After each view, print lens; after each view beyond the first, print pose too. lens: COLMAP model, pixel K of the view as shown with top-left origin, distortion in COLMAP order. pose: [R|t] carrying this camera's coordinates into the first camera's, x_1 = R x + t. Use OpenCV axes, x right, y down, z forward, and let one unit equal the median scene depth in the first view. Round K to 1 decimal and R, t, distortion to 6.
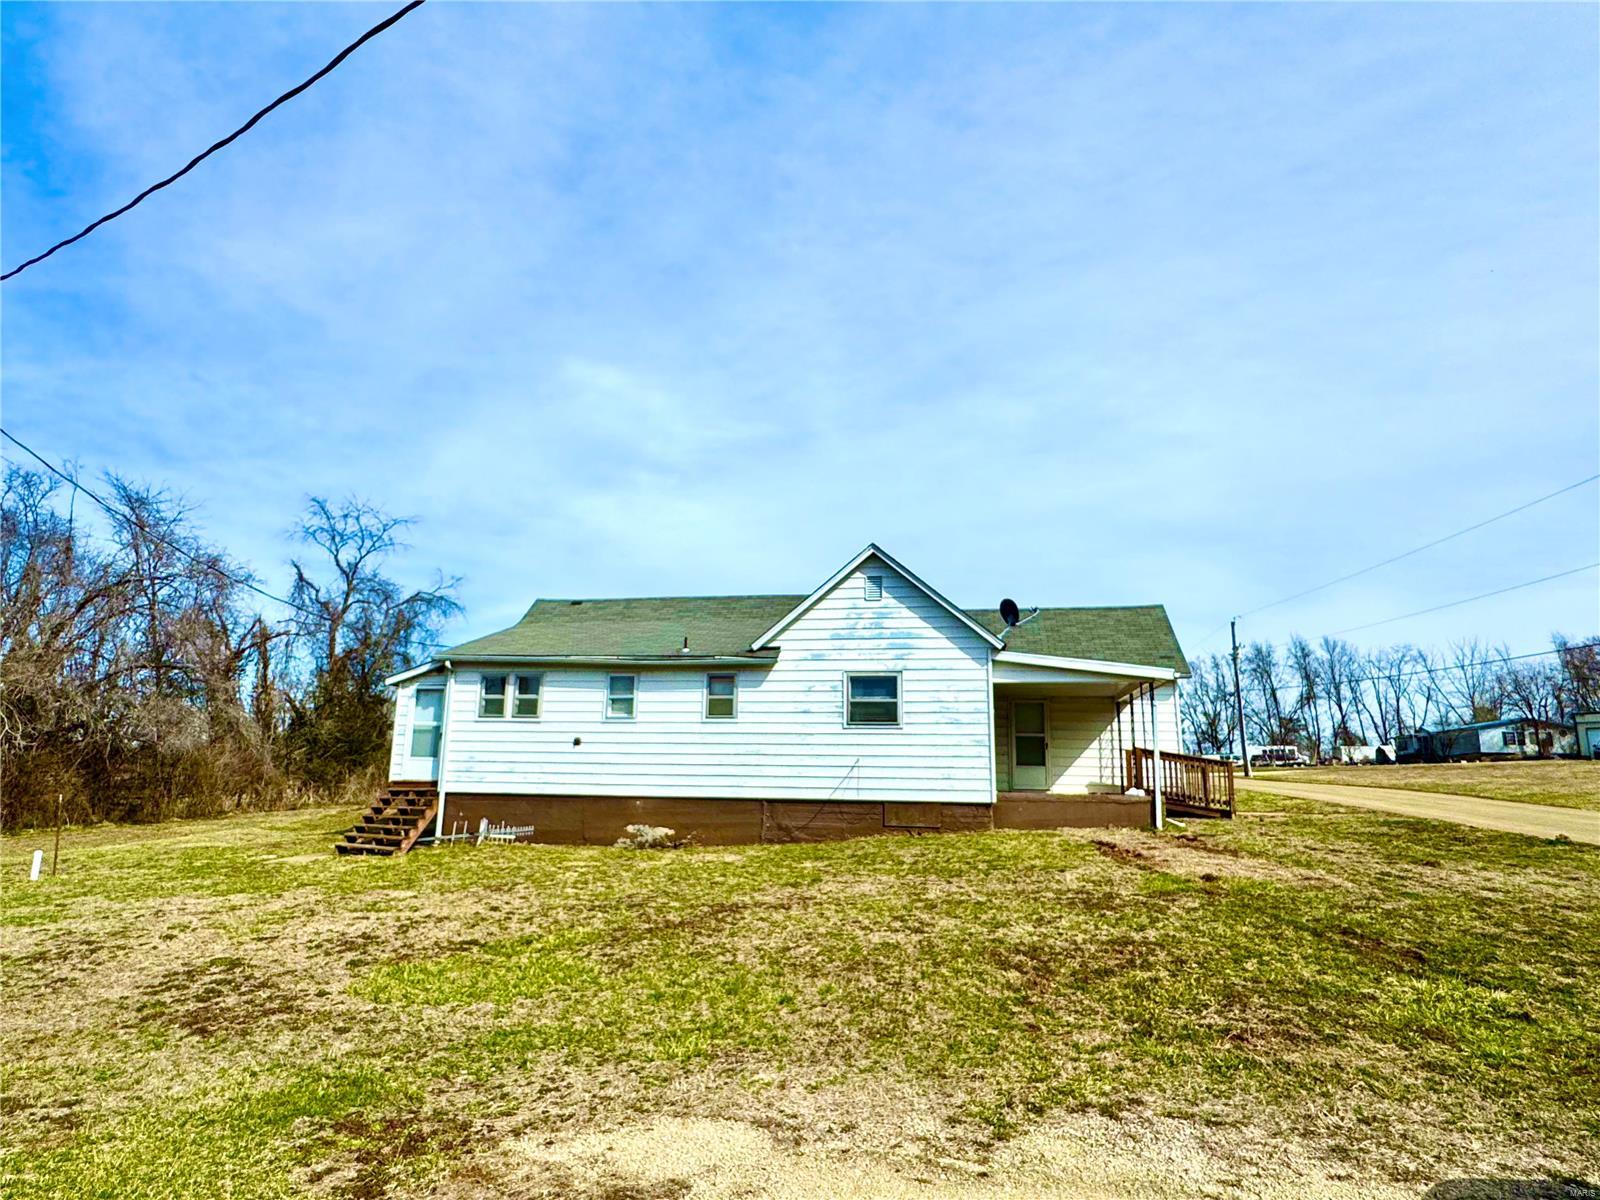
lens RADIAL K [[847.7, 0, 800.0], [0, 847.7, 600.0], [0, 0, 1]] dist [0.001202, 0.000321]
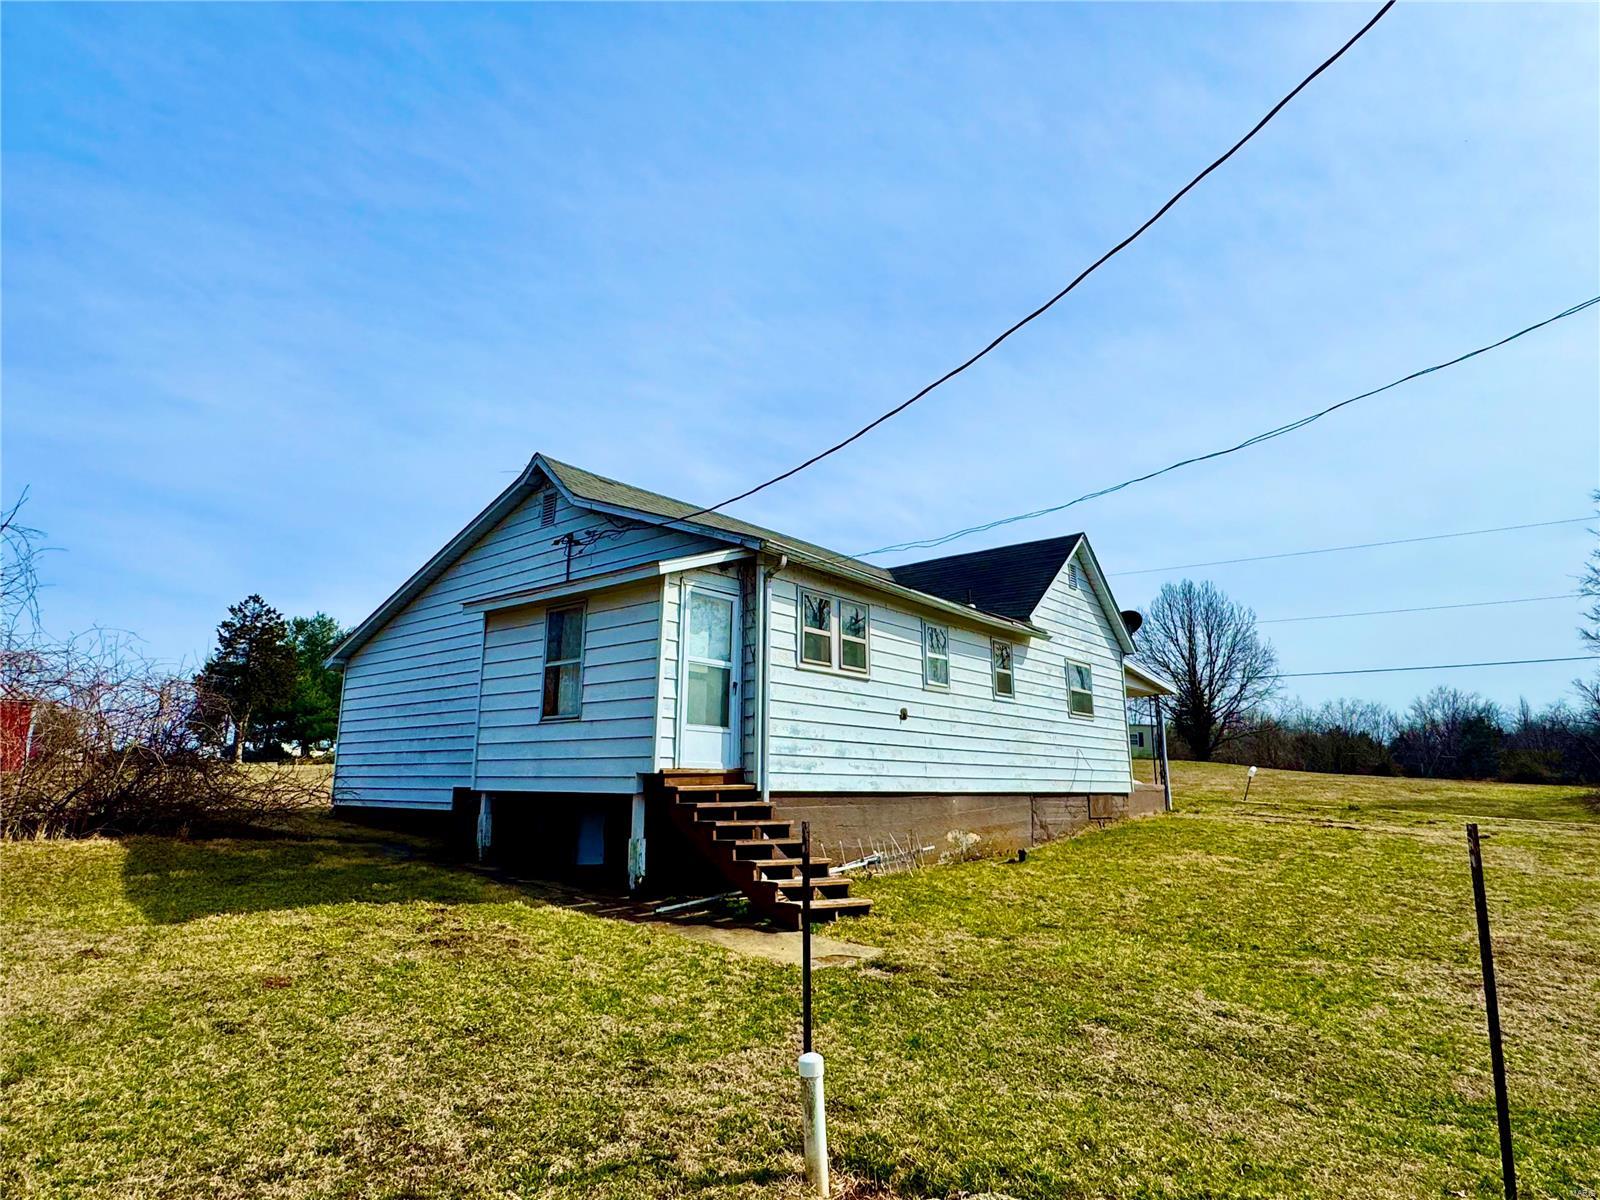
lens RADIAL K [[935.5, 0, 798.7], [0, 935.5, 633.2], [0, 0, 1]] dist [-0.016355, 0.000282]
pose [[0.513849, 0.130703, 0.847866, -0.934035], [-0.172647, 0.983860, -0.047034, 0.151341], [-0.840329, -0.122213, 0.528121, 0.678513]]
